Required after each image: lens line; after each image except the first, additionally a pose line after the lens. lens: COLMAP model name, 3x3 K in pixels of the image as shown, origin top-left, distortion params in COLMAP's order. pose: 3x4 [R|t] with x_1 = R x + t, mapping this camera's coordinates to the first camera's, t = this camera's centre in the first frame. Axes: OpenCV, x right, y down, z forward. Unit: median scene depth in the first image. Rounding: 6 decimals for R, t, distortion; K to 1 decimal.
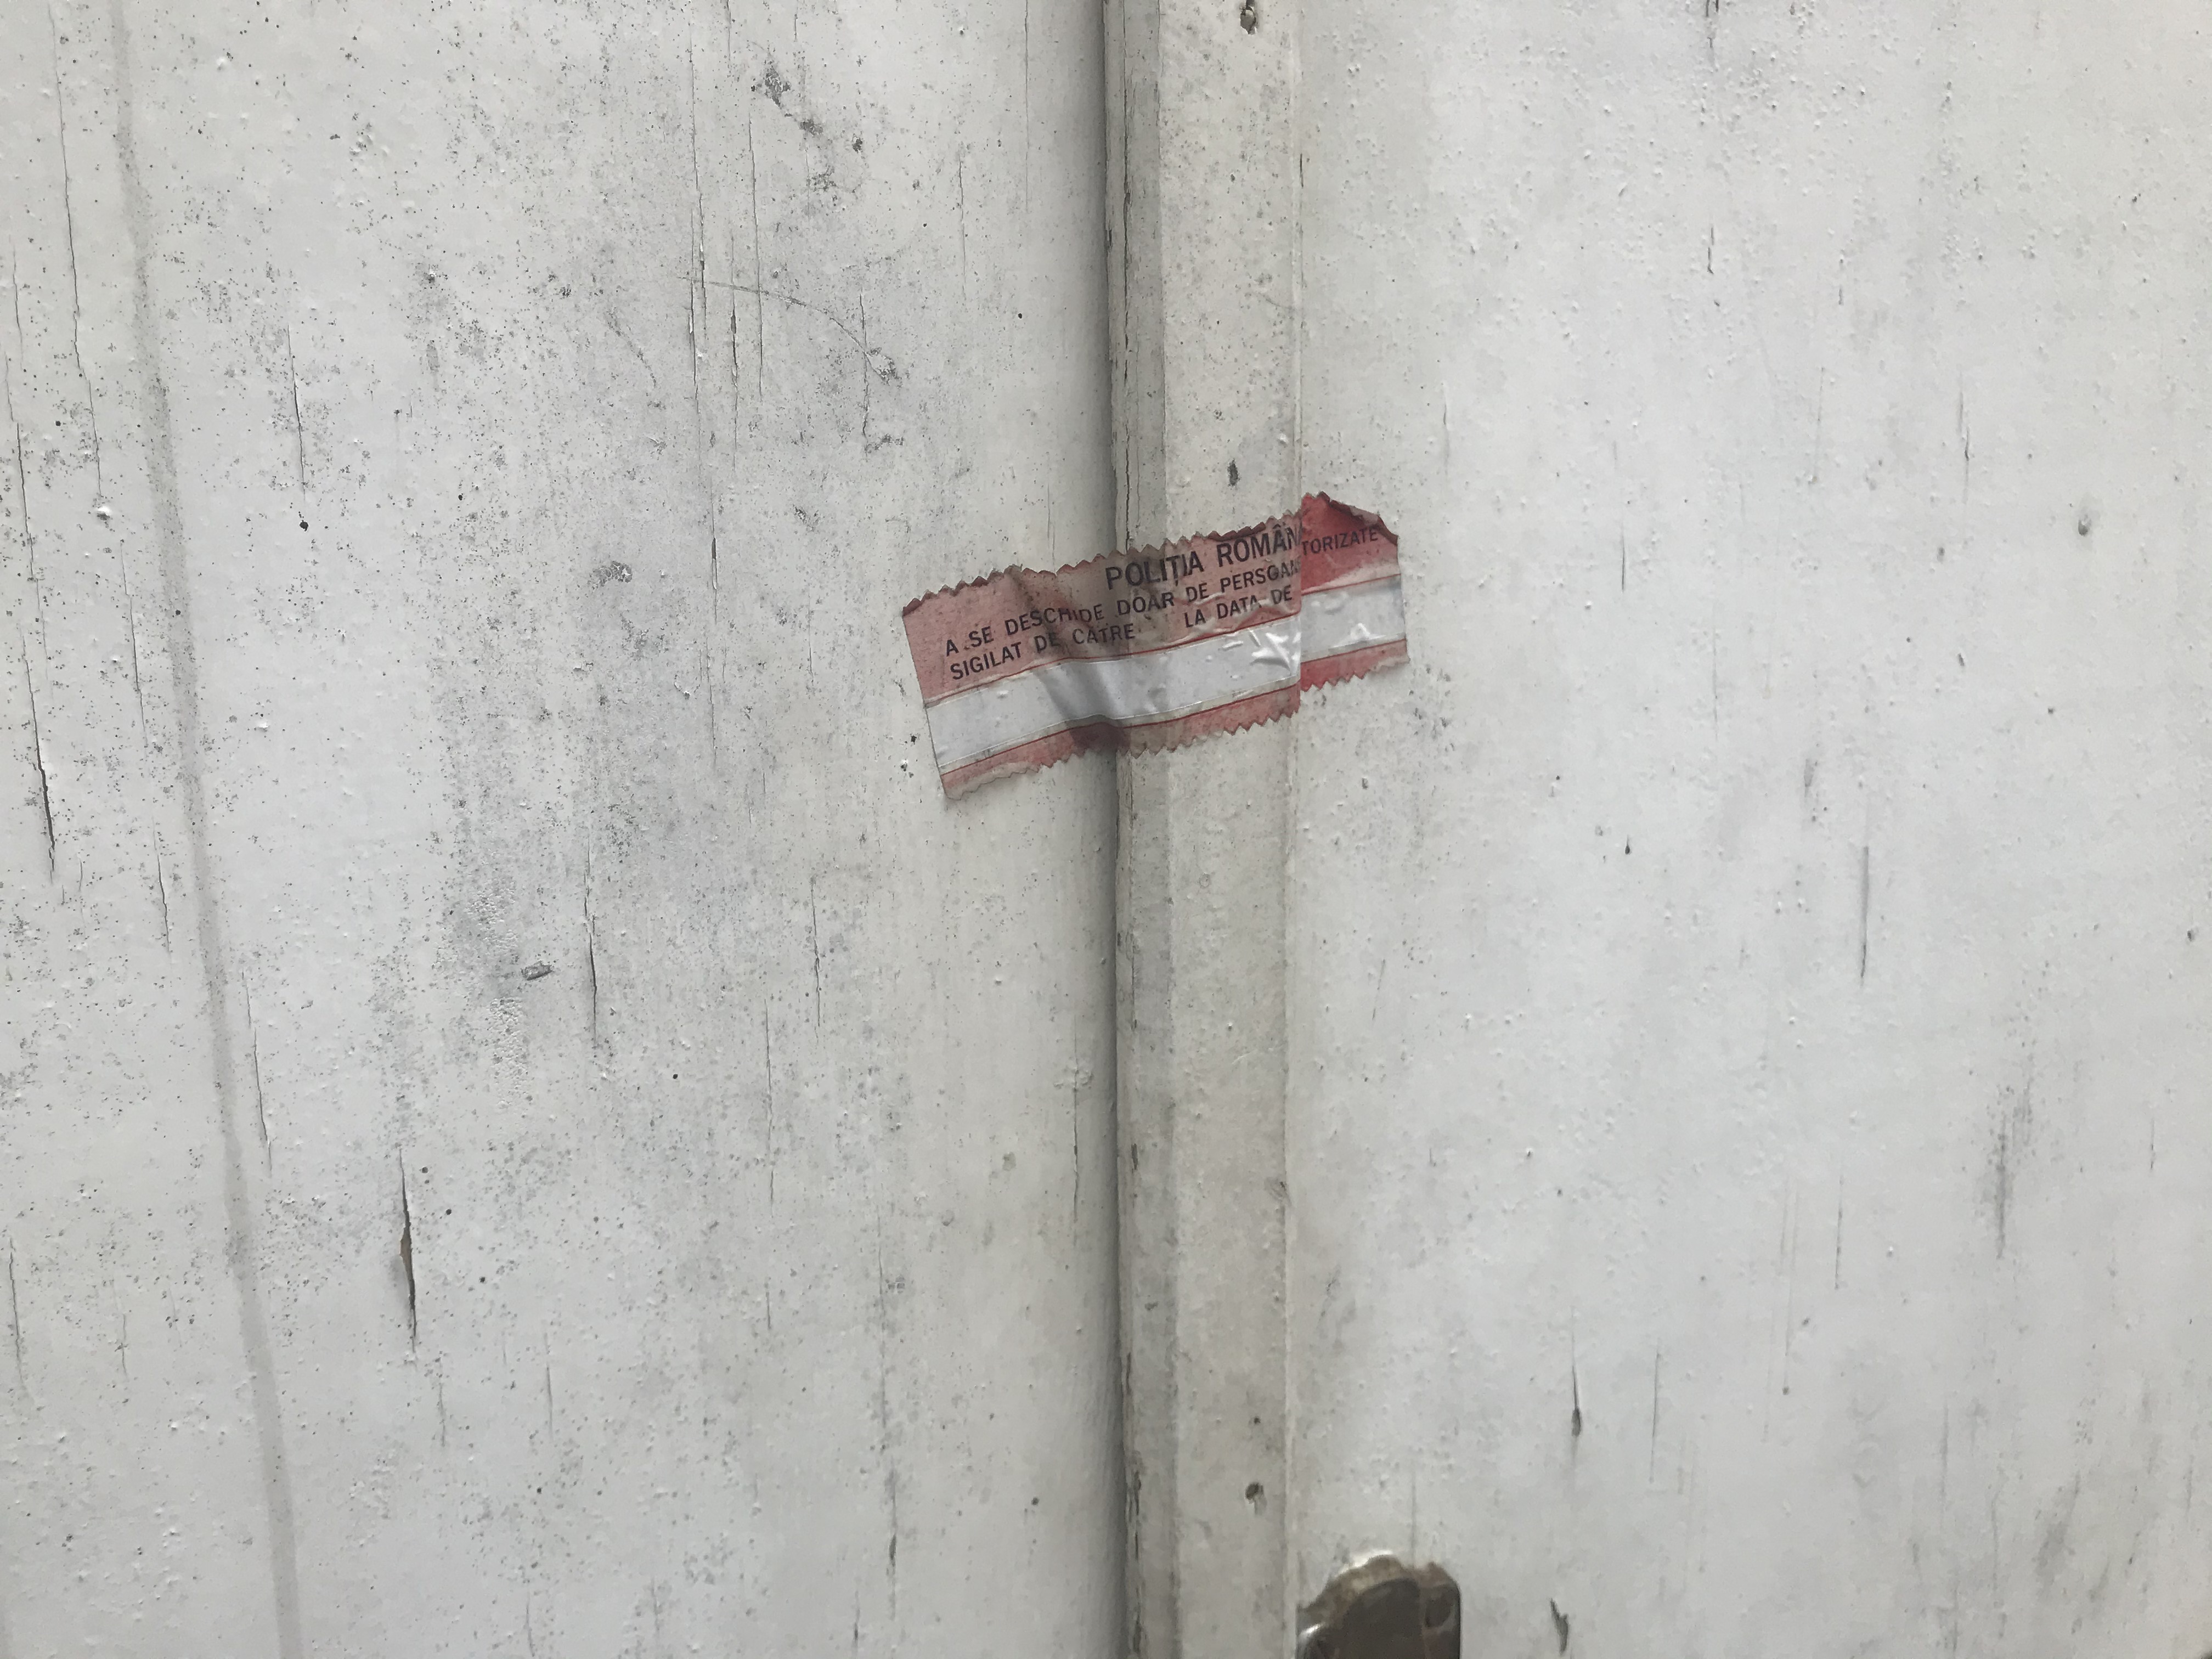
lens RADIAL K [[1826.3, 0, 1090.9], [0, 1826.3, 824.6], [0, 0, 1]] dist [0.071125, -0.158470]
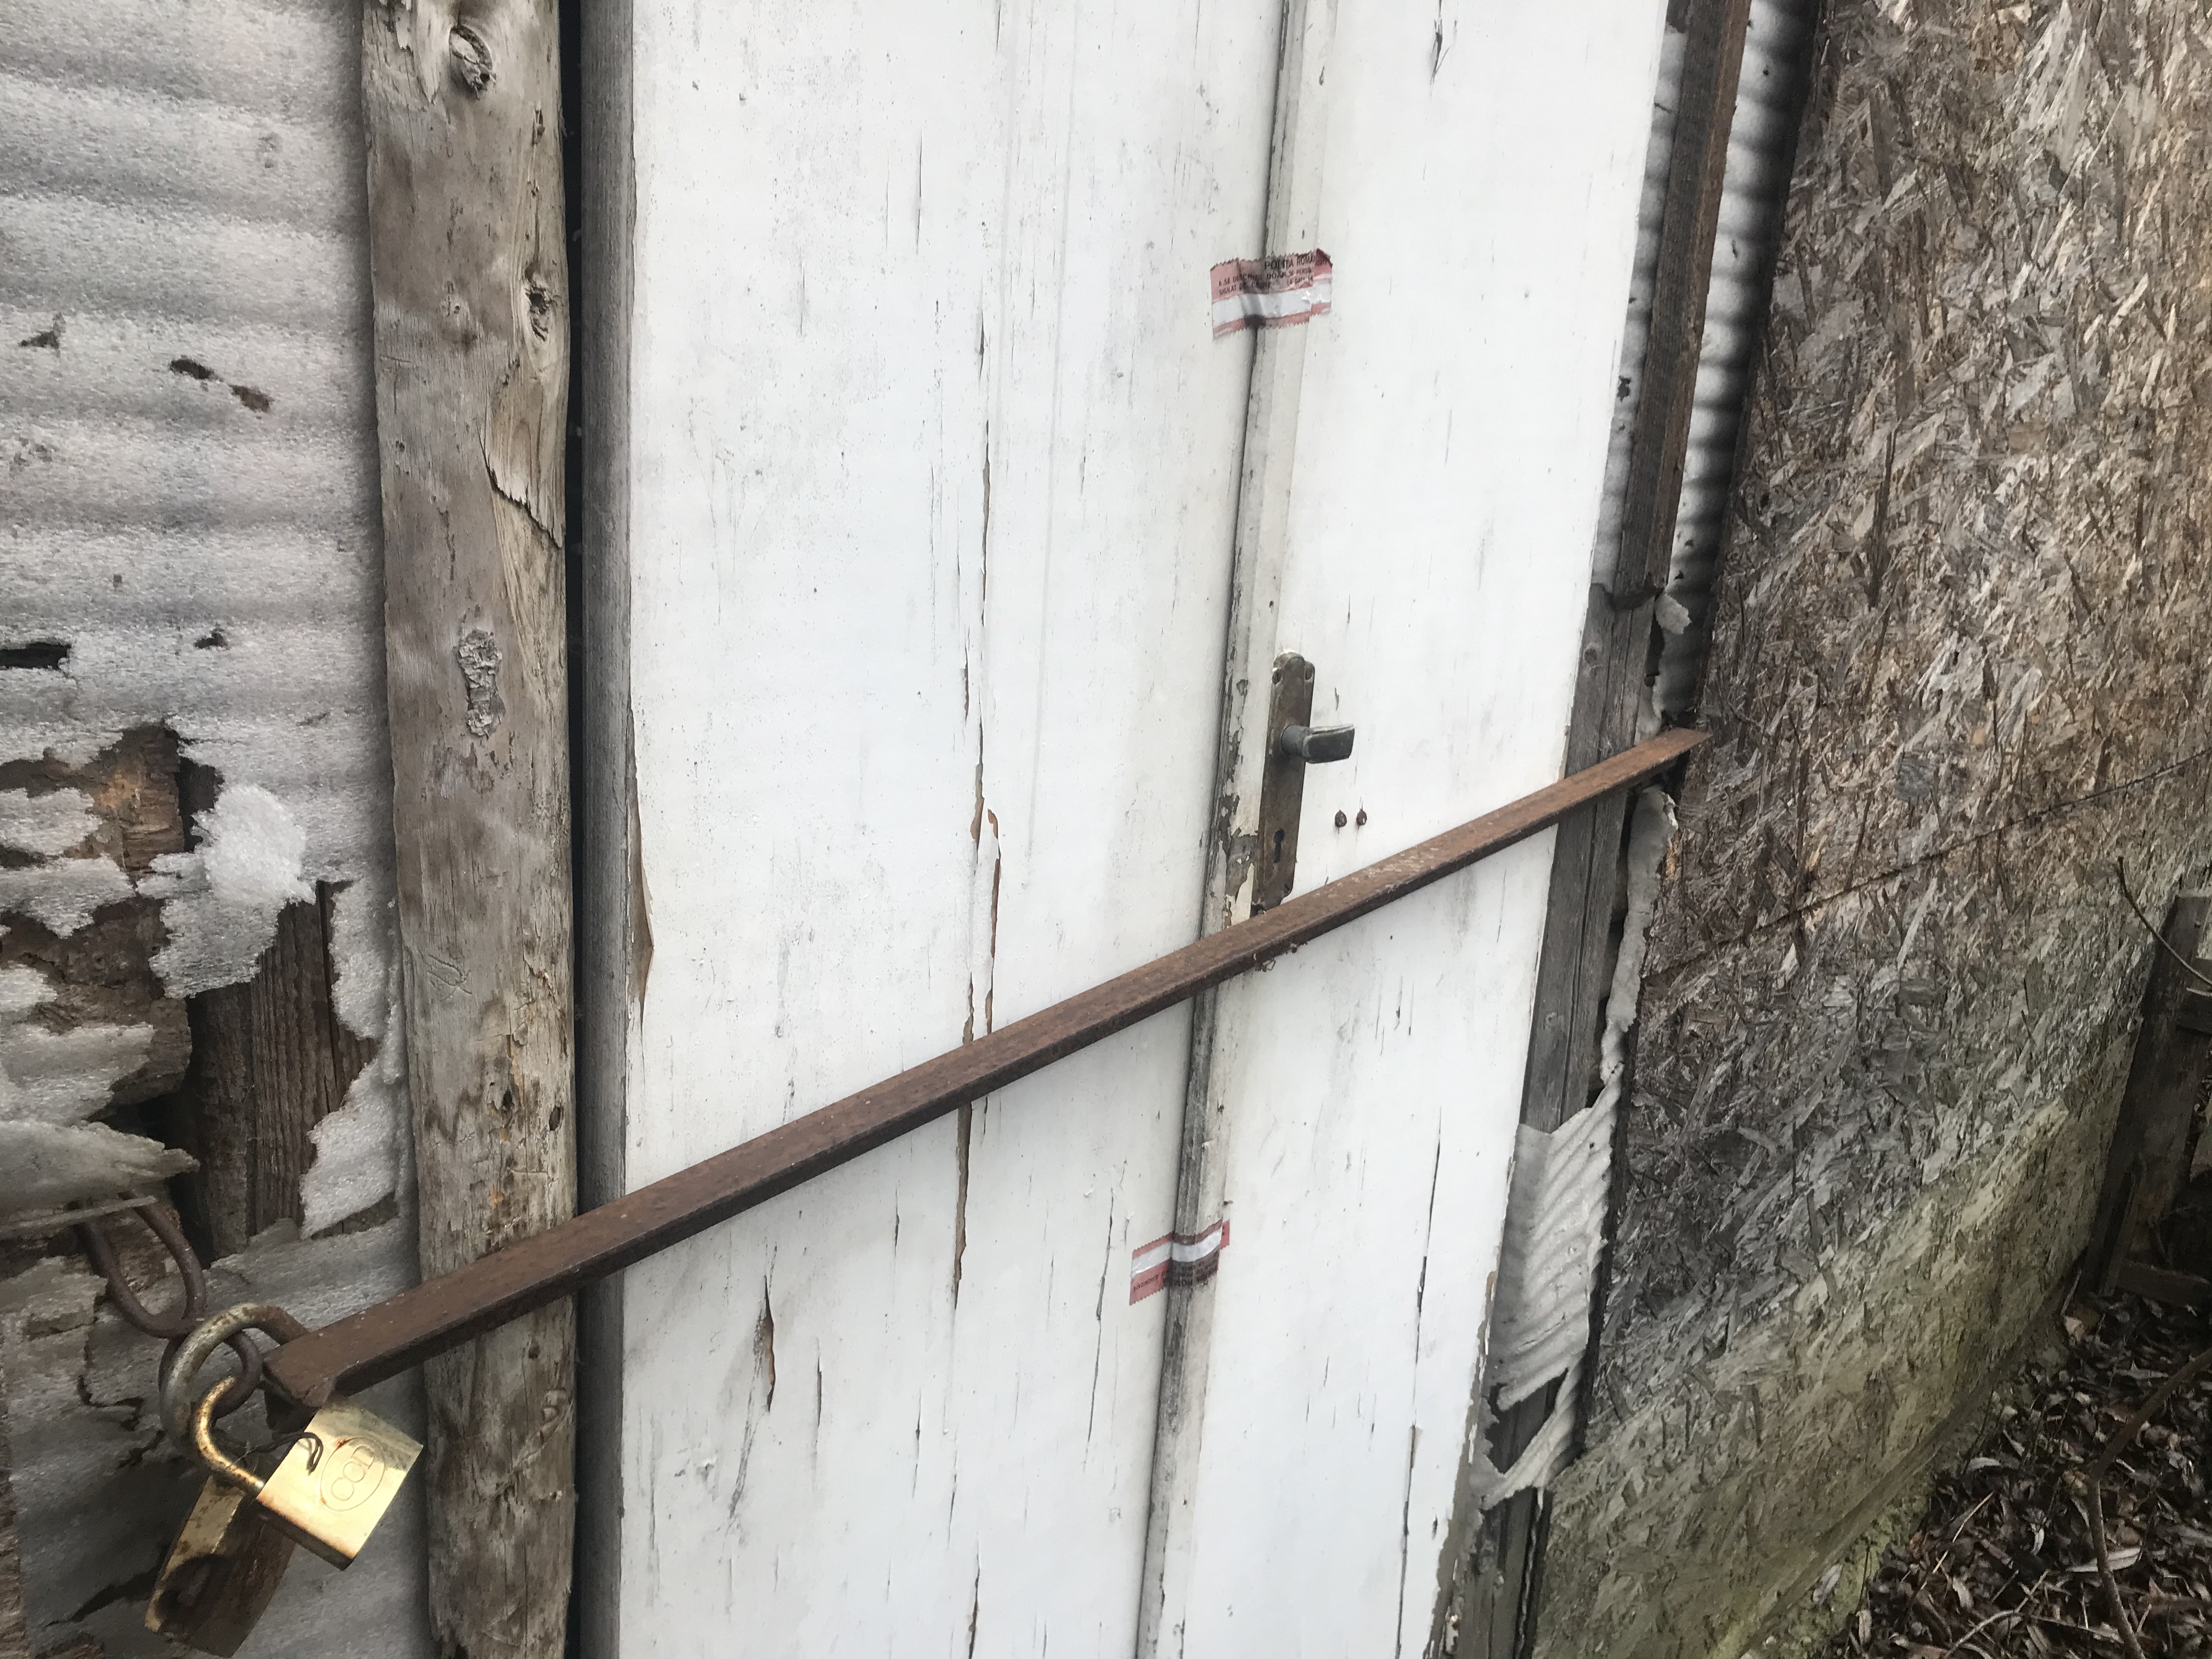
lens RADIAL K [[1826.3, 0, 1090.9], [0, 1826.3, 824.6], [0, 0, 1]] dist [0.071125, -0.158470]
pose [[0.939113, -0.007069, 0.343536, -1.277045], [-0.023385, 0.996155, 0.084424, 0.520383], [-0.342812, -0.087317, 0.935337, -1.760646]]
